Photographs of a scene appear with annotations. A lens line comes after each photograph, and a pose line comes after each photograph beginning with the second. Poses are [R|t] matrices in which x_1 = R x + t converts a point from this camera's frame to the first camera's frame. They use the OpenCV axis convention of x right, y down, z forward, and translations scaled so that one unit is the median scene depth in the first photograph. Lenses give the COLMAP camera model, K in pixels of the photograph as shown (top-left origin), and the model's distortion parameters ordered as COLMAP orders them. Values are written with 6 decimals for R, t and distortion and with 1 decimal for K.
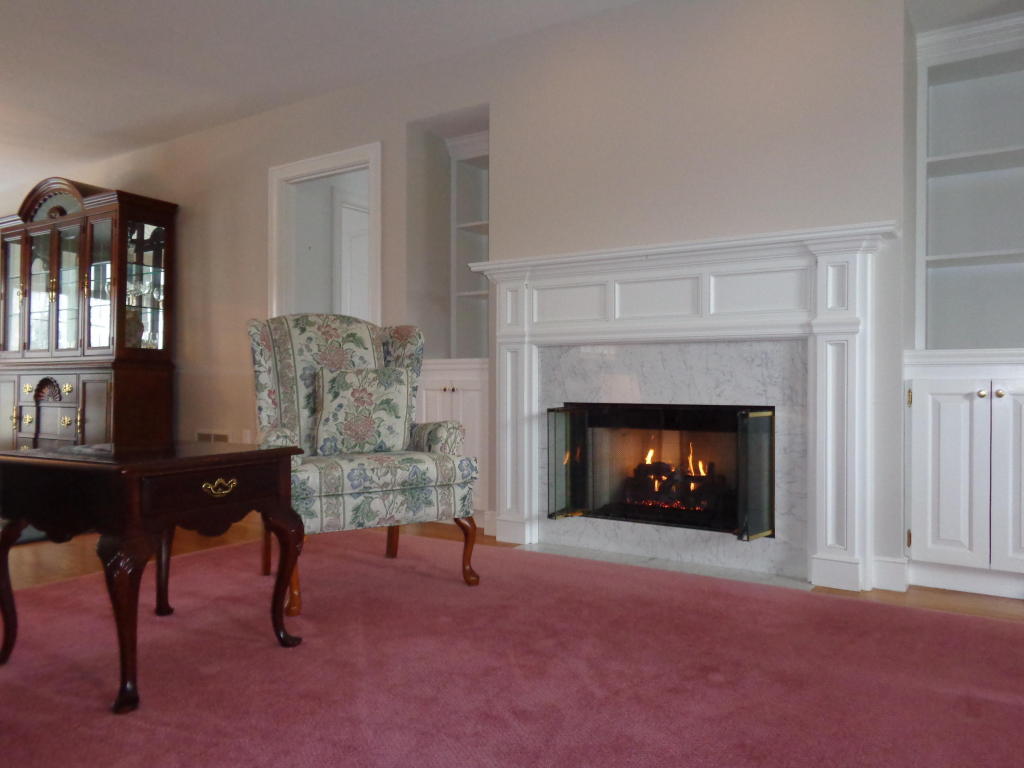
lens RADIAL K [[767.5, 0, 517.6], [0, 767.5, 378.6], [0, 0, 1]] dist [0.001958, 0.004632]
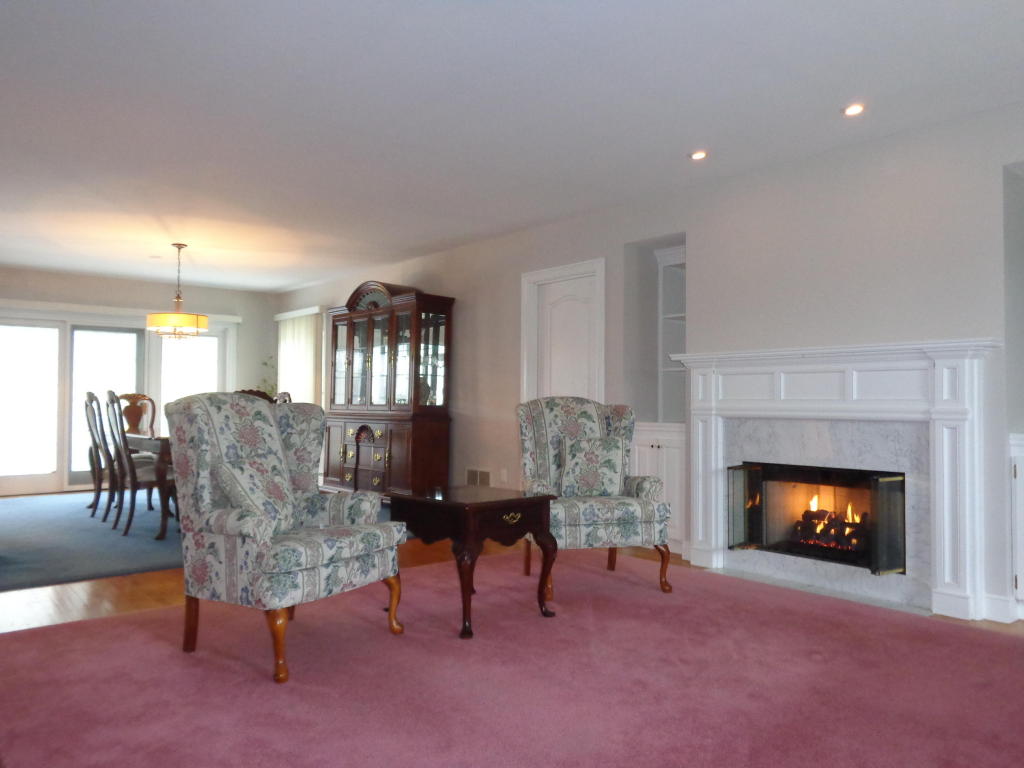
lens RADIAL K [[767.5, 0, 509.2], [0, 767.5, 381.8], [0, 0, 1]] dist [0.001958, 0.004632]
pose [[0.955070, -0.003246, -0.296363, 0.082424], [-0.004989, 0.999622, -0.027028, -0.080595], [0.296338, 0.027292, 0.954693, -0.449549]]
